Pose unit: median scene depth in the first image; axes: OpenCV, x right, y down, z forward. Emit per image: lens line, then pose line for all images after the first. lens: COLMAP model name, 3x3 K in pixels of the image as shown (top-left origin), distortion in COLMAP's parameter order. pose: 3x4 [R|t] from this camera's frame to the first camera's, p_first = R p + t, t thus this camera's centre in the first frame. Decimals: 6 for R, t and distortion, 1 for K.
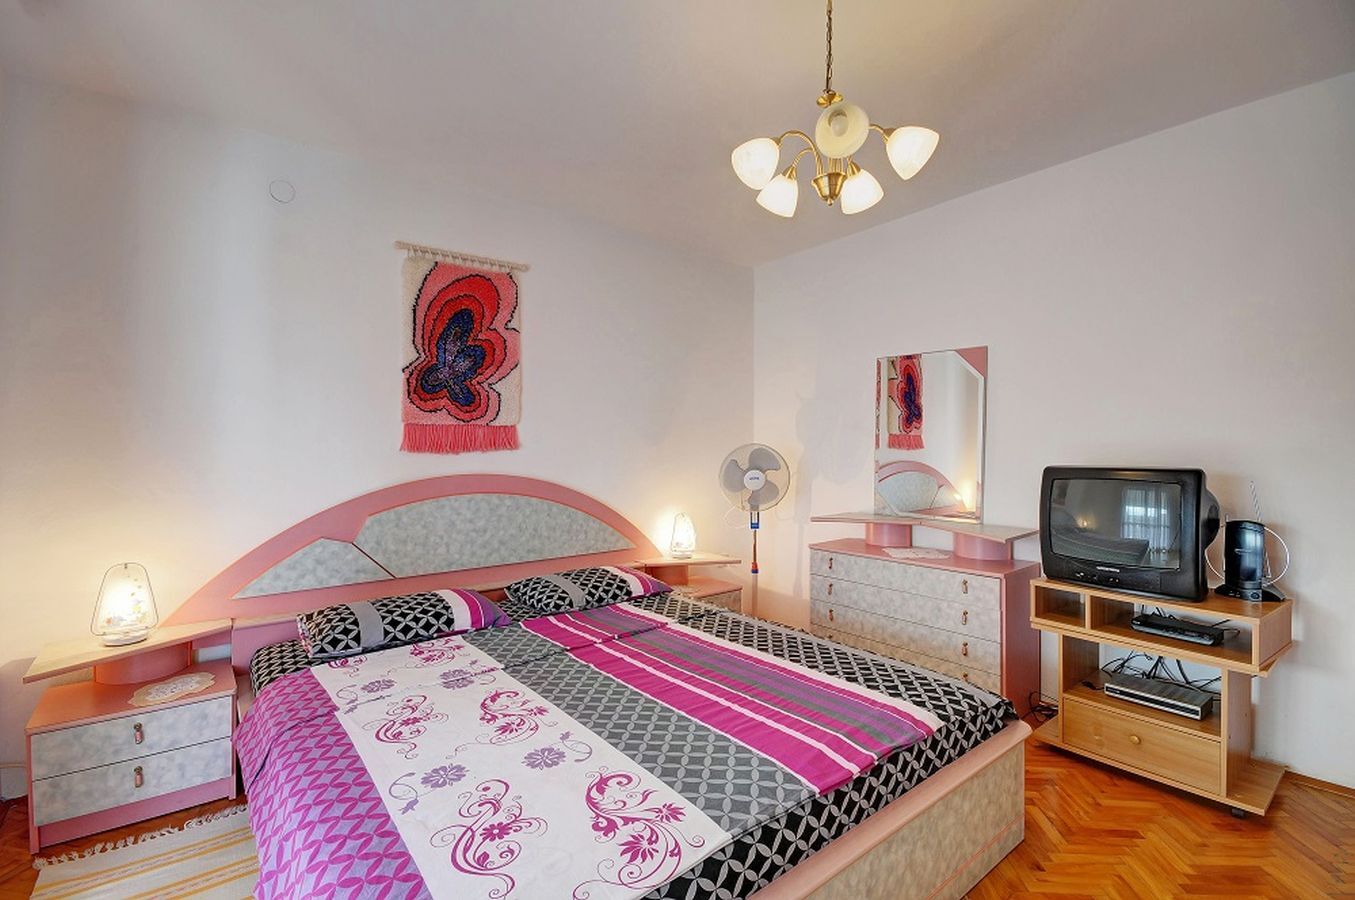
lens RADIAL K [[594.4, 0, 670.5], [0, 594.4, 448.0], [0, 0, 1]] dist [-0.010347, 0.000269]
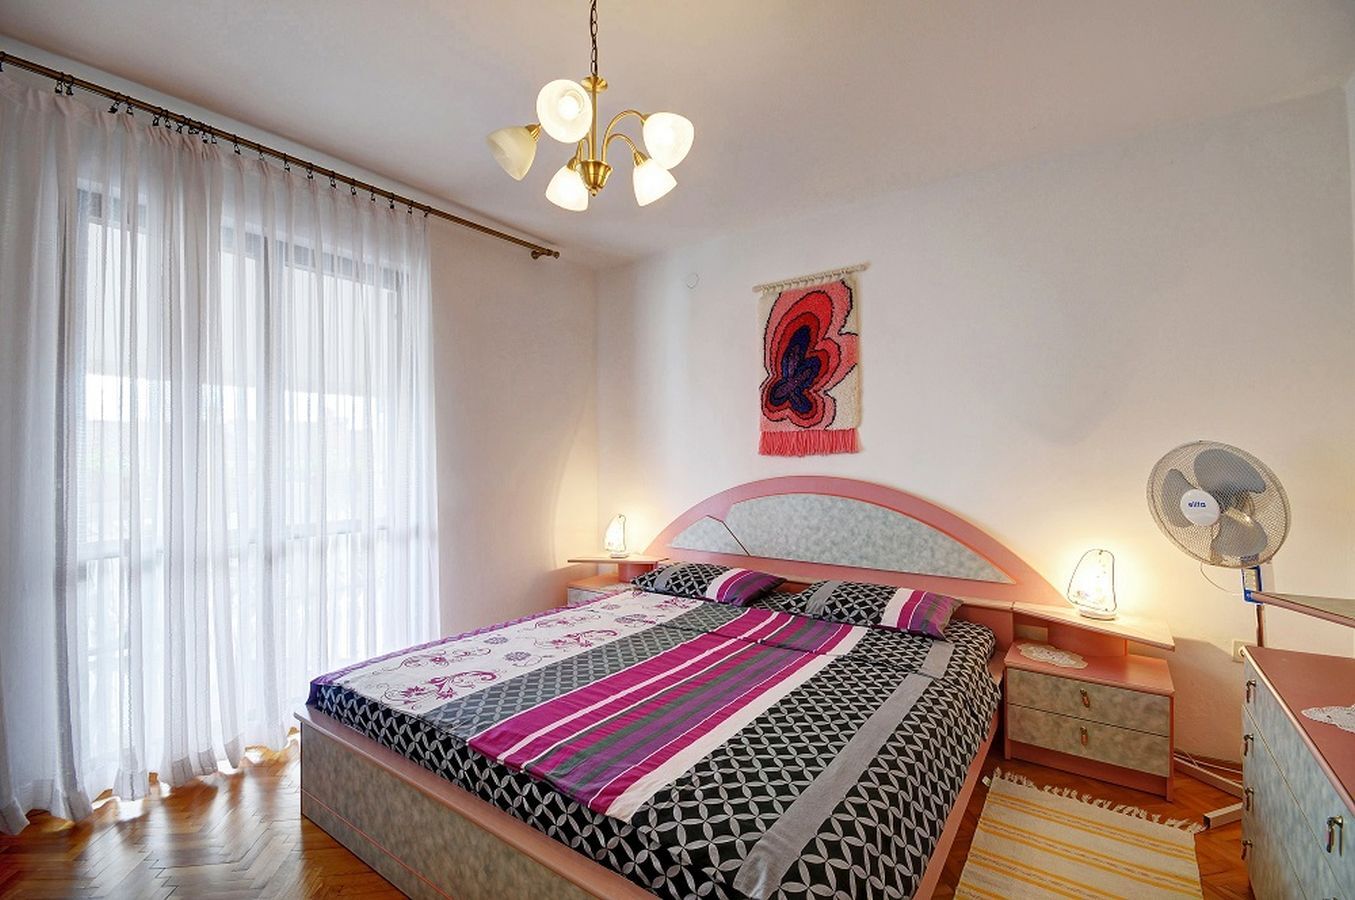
lens RADIAL K [[594.4, 0, 674.2], [0, 594.4, 452.5], [0, 0, 1]] dist [-0.010347, 0.000269]
pose [[0.268838, -0.001083, -0.963185, 0.714444], [0.006057, 0.999981, 0.000567, -0.000763], [0.963166, -0.005987, 0.268839, 0.511103]]
